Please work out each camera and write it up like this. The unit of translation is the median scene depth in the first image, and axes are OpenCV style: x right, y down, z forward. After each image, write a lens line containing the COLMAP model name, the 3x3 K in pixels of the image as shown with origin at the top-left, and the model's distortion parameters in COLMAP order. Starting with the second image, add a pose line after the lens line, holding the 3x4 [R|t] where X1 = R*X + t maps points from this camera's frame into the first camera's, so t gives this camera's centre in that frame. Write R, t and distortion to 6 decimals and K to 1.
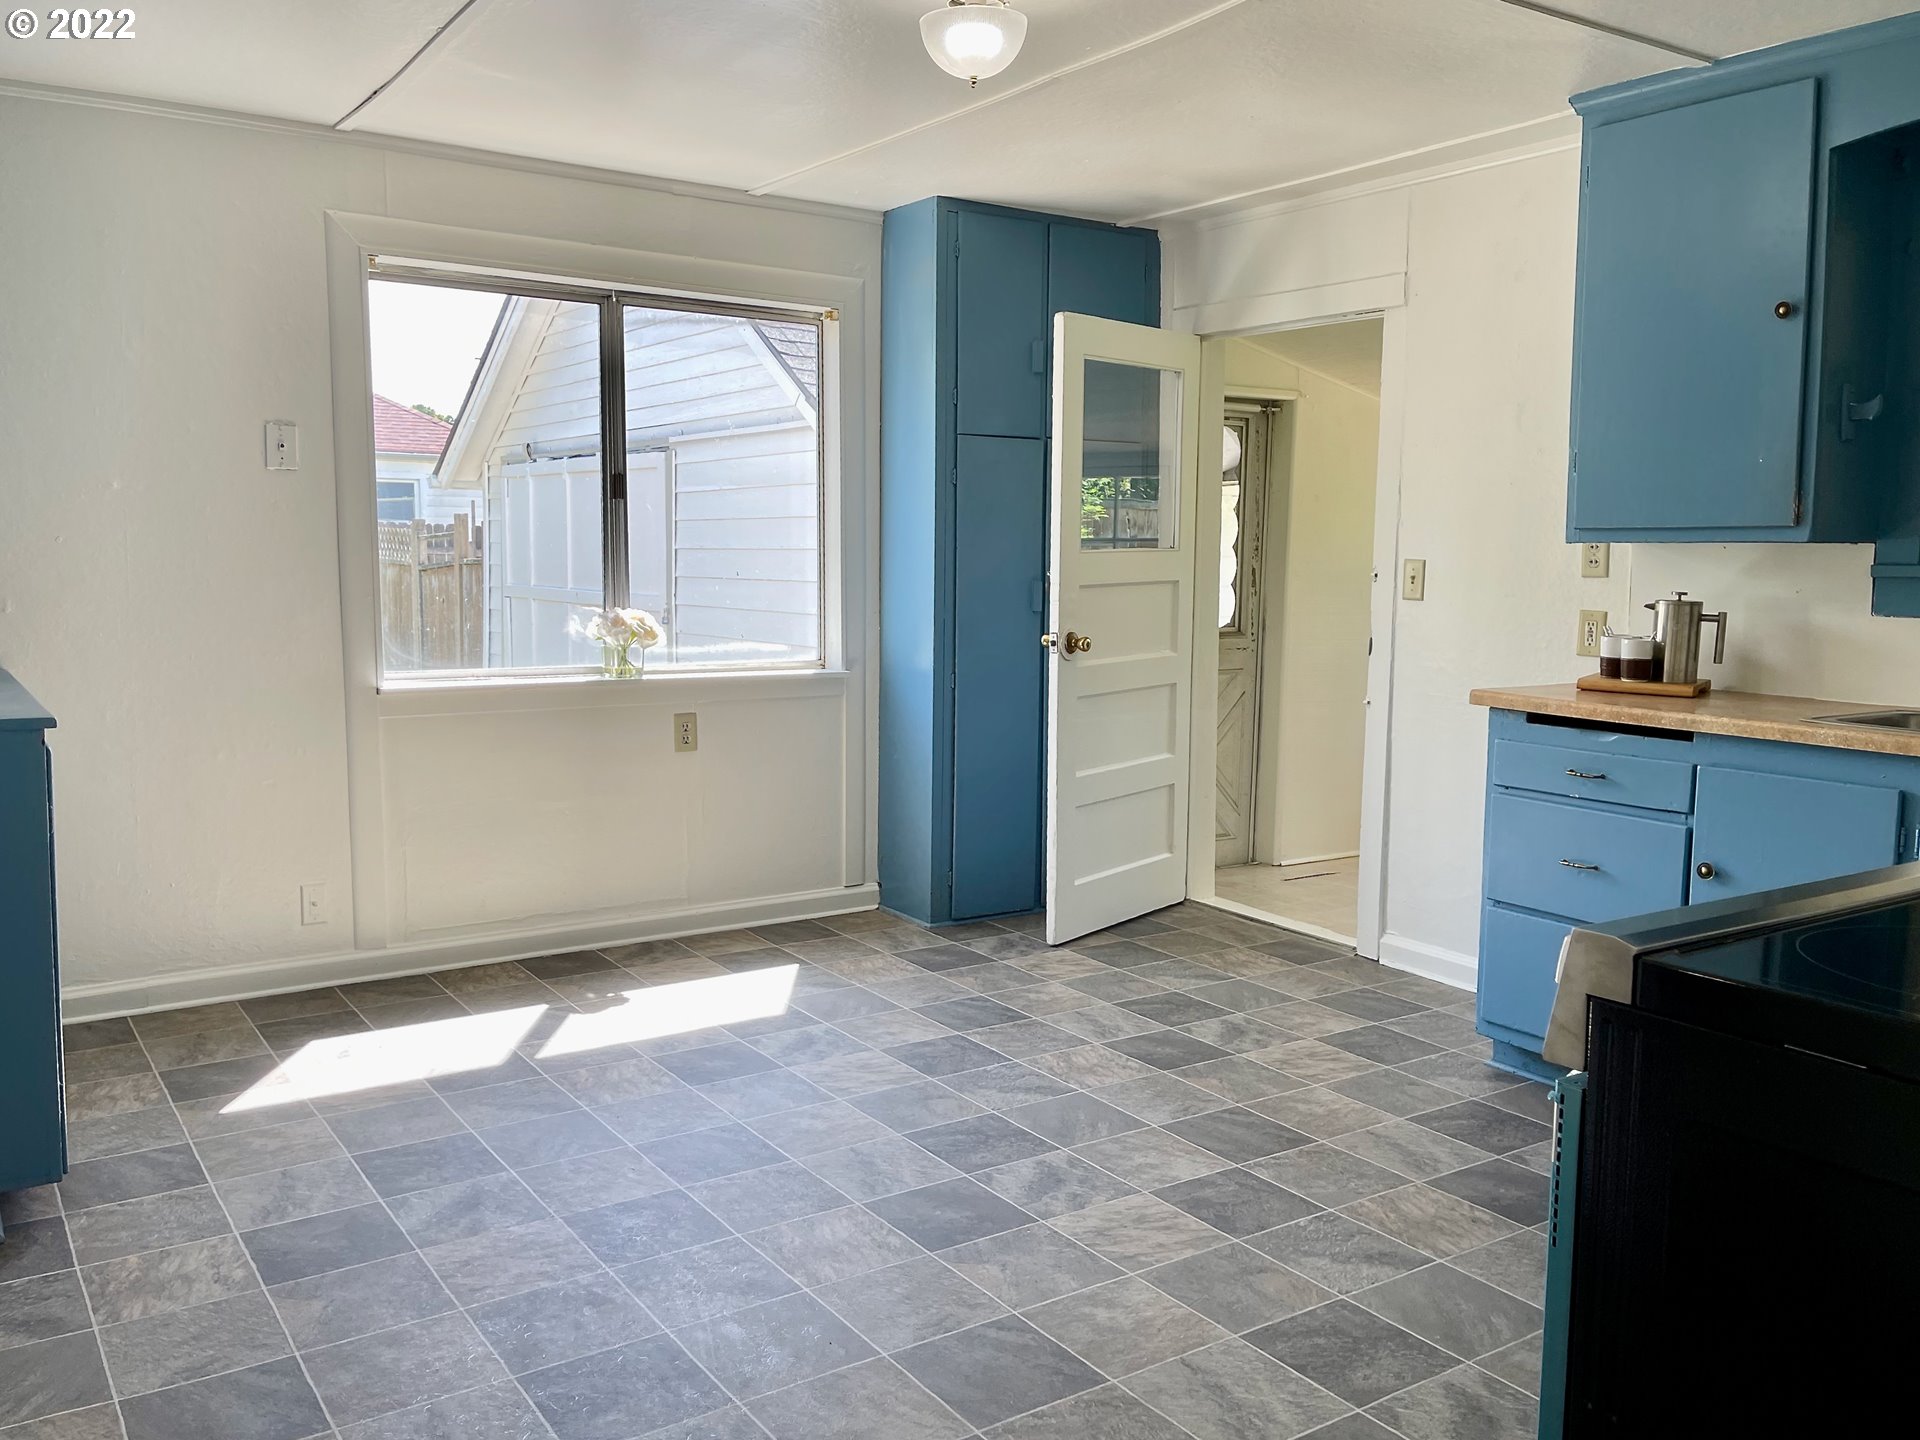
lens RADIAL K [[1532.3, 0, 947.2], [0, 1532.3, 721.6], [0, 0, 1]] dist [0.061722, -0.015195]
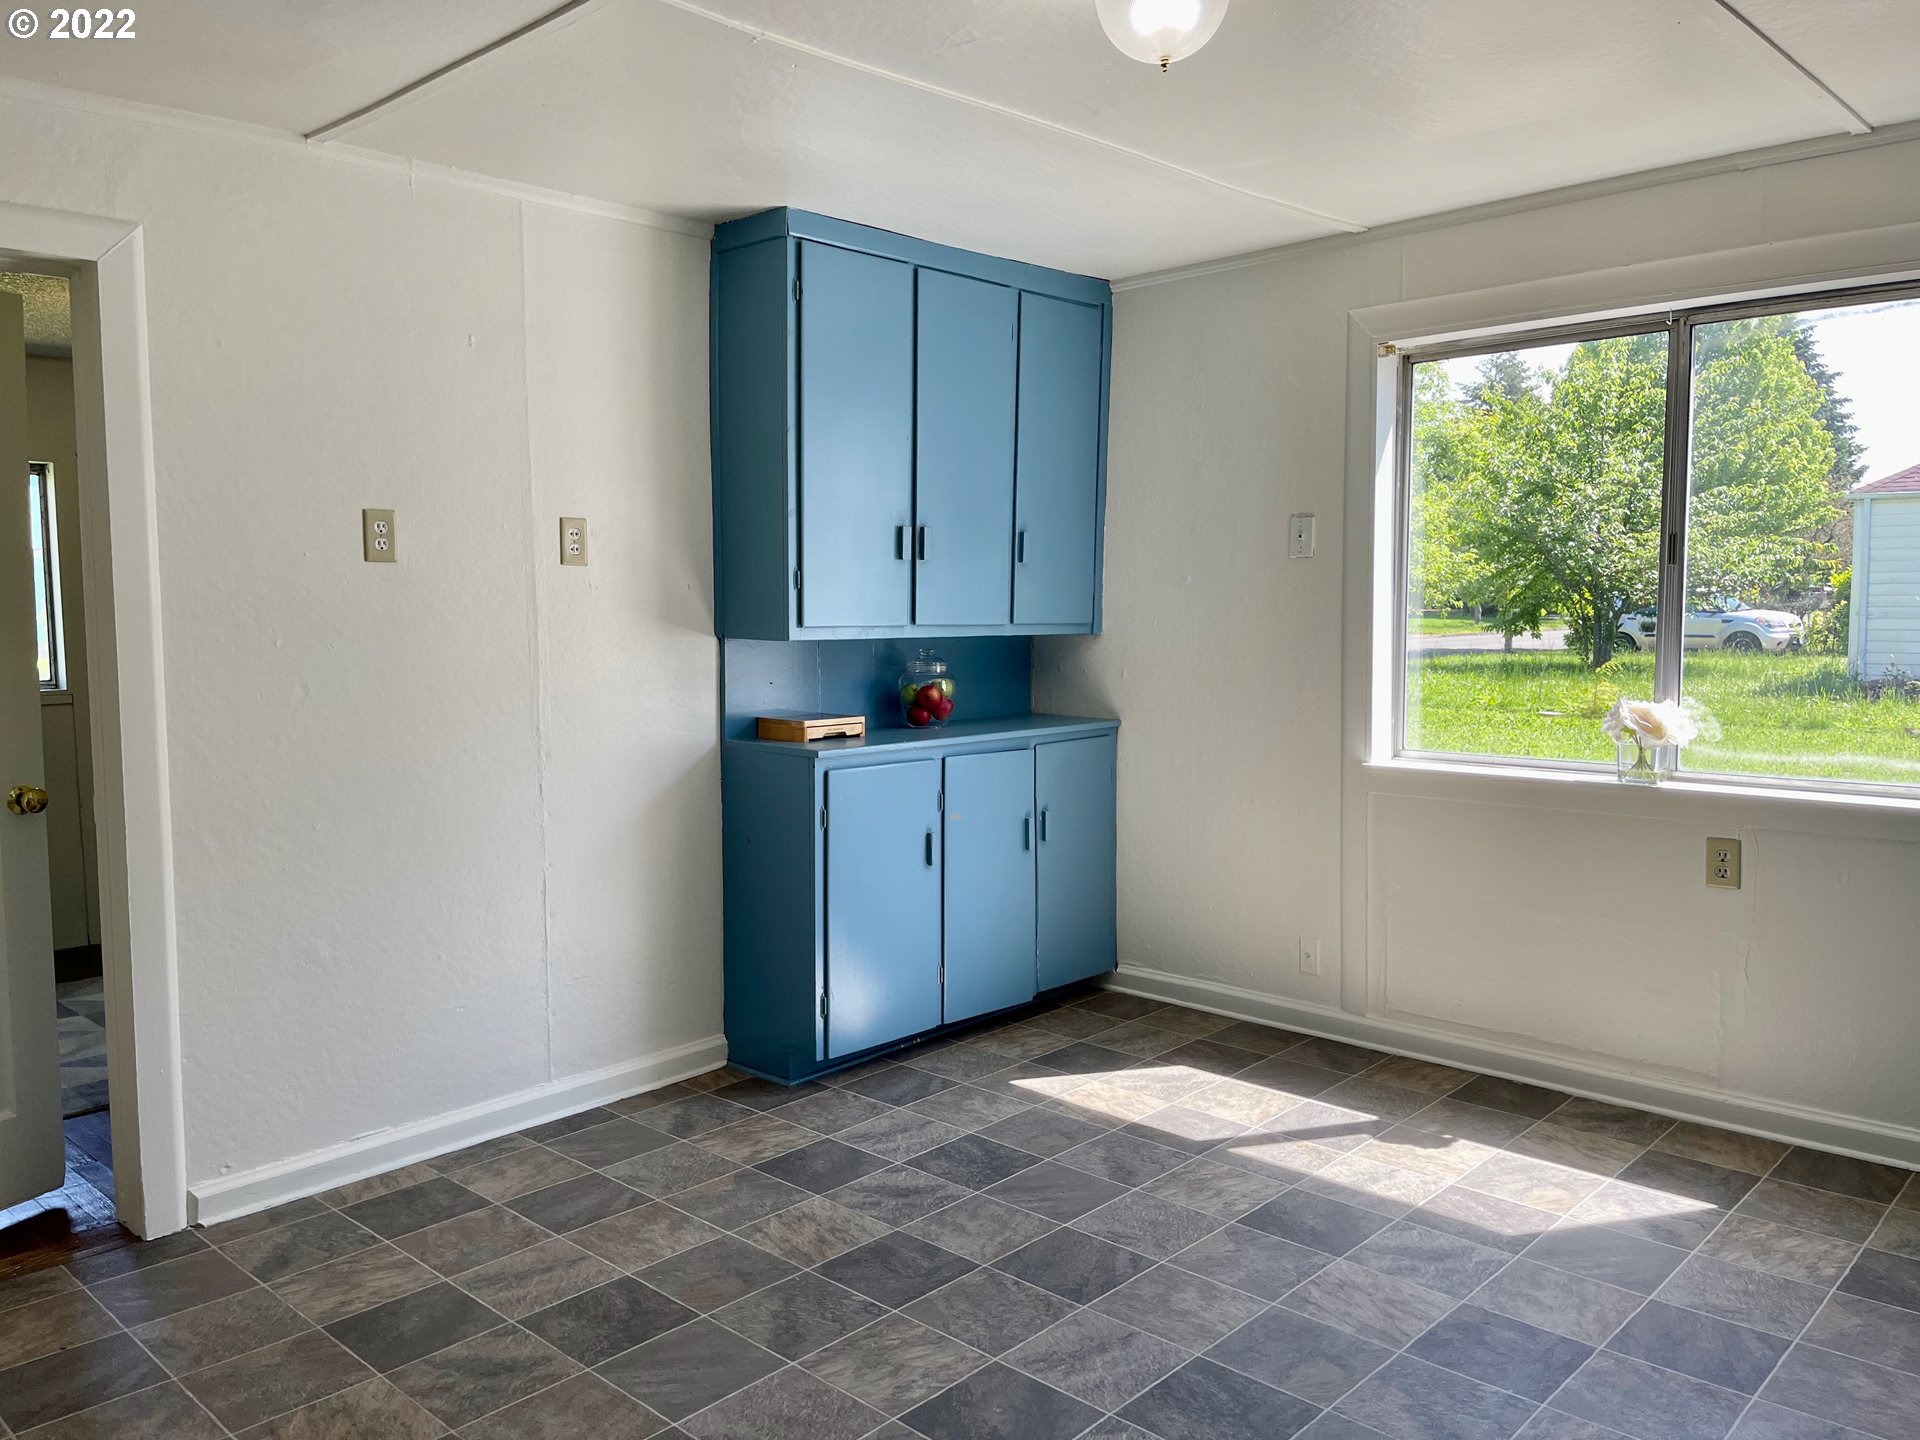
lens RADIAL K [[1461.9, 0, 960.0], [0, 1461.9, 717.9], [0, 0, 1]] dist [0.051758, -0.063743]
pose [[0.227537, 0.067225, -0.971446, 0.519557], [-0.099304, 0.994015, 0.045527, -0.069141], [0.968693, 0.086110, 0.232851, 0.515820]]
